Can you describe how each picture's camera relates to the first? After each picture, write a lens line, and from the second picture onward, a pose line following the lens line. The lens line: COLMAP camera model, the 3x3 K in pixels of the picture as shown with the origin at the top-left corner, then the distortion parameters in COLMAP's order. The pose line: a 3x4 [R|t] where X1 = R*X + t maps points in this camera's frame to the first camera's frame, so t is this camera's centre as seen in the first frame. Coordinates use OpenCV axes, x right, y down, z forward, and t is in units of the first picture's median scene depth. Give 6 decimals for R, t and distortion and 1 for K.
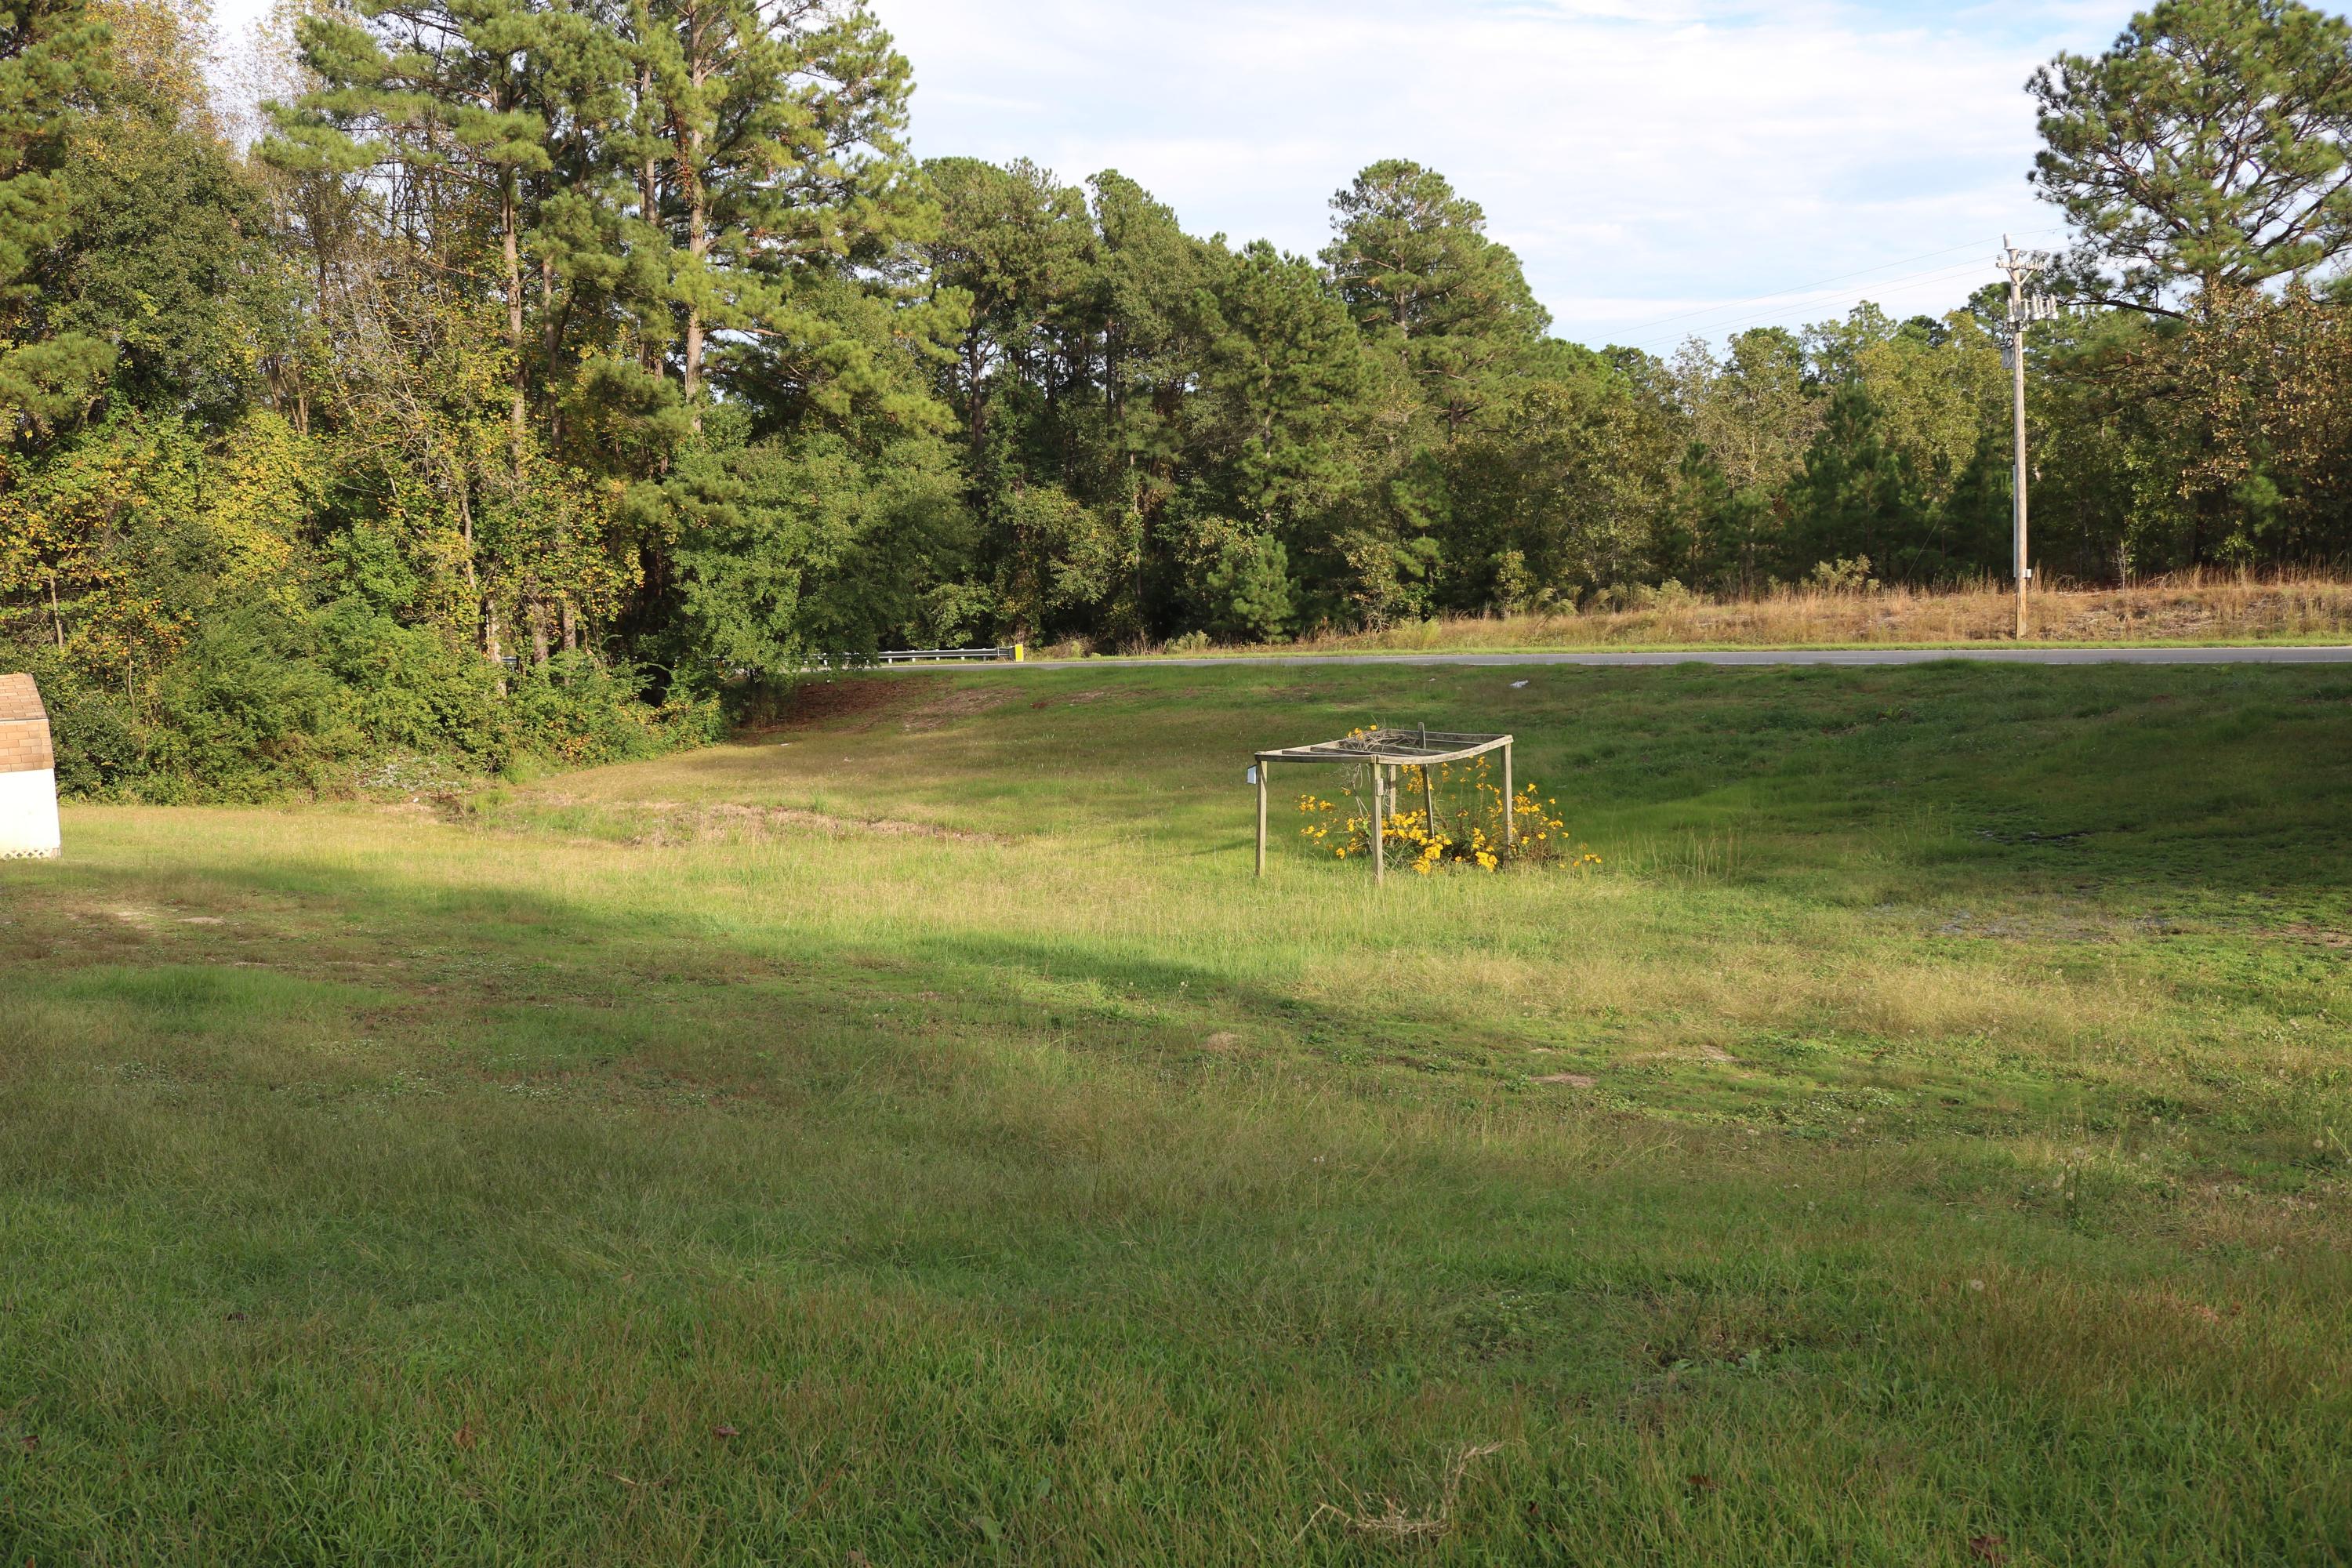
lens RADIAL K [[1951.7, 0, 1182.3], [0, 1951.7, 778.9], [0, 0, 1]] dist [-0.150856, 0.104648]
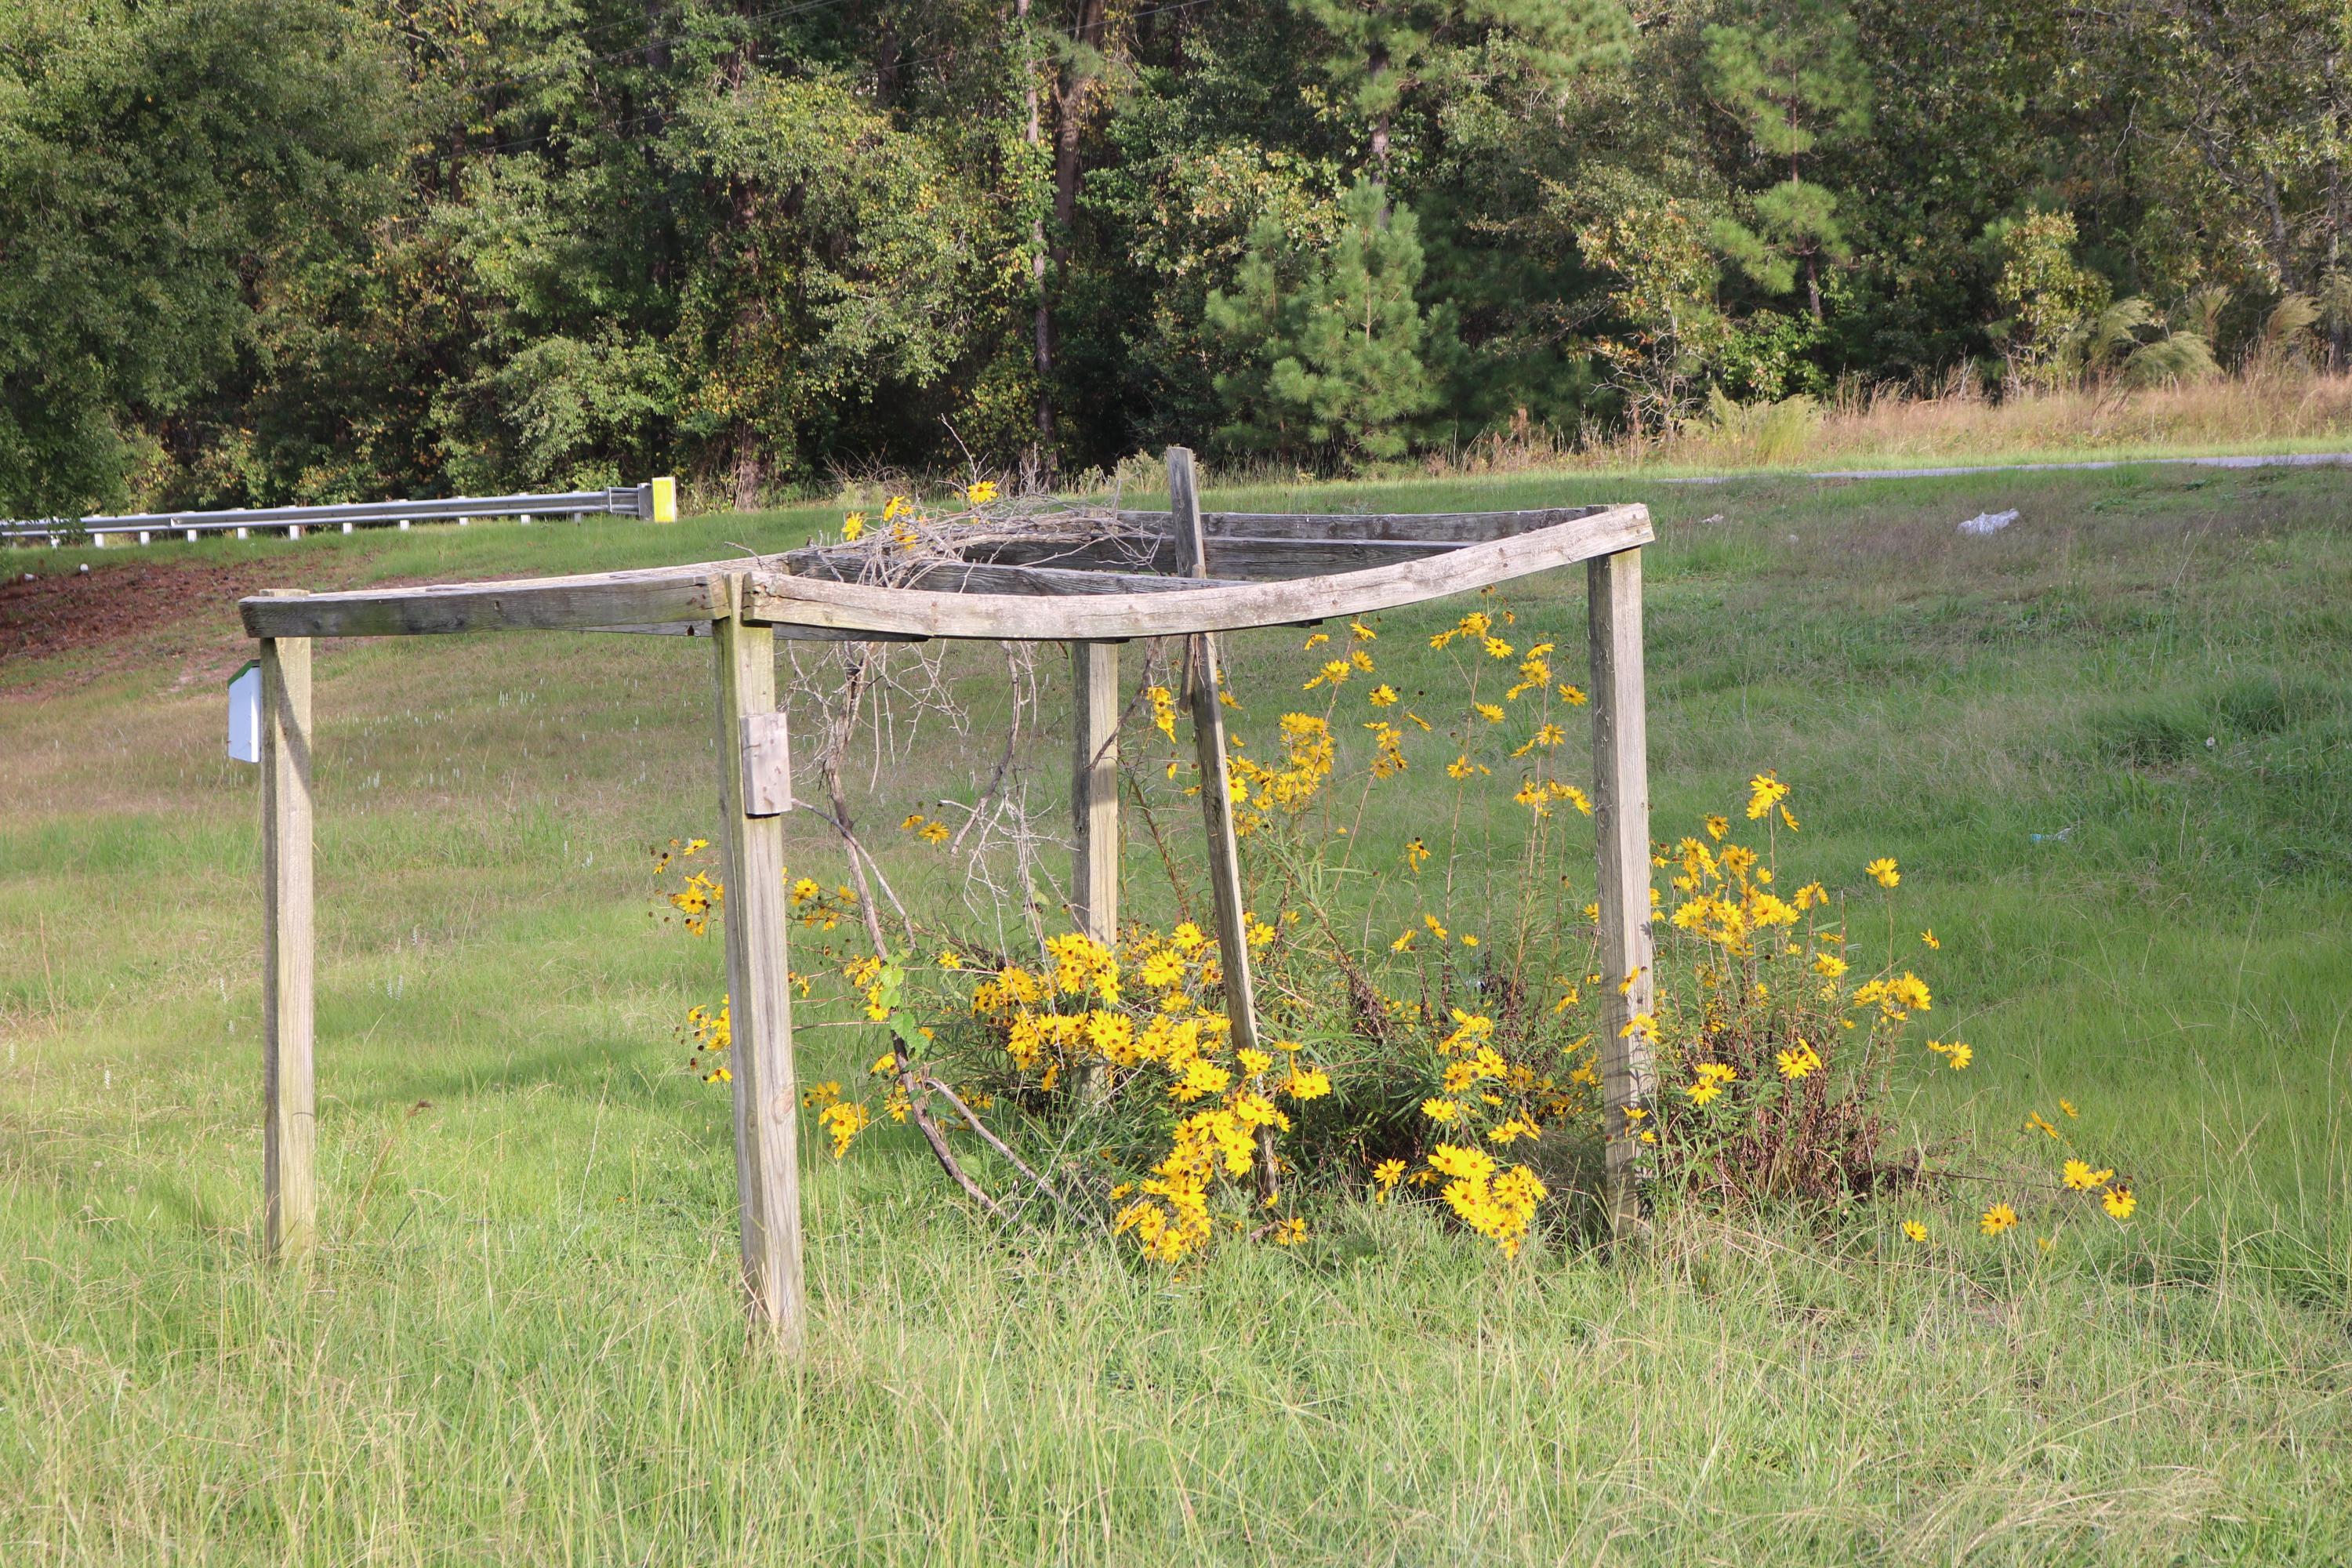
lens RADIAL K [[4509.4, 0, 1172.2], [0, 4509.4, 784.7], [0, 0, 1]] dist [0.034399, 0.000000]
pose [[0.999340, 0.005041, -0.035972, 0.038037], [-0.005736, 0.999798, -0.019262, 0.003330], [0.035868, 0.019456, 0.999167, 0.155892]]
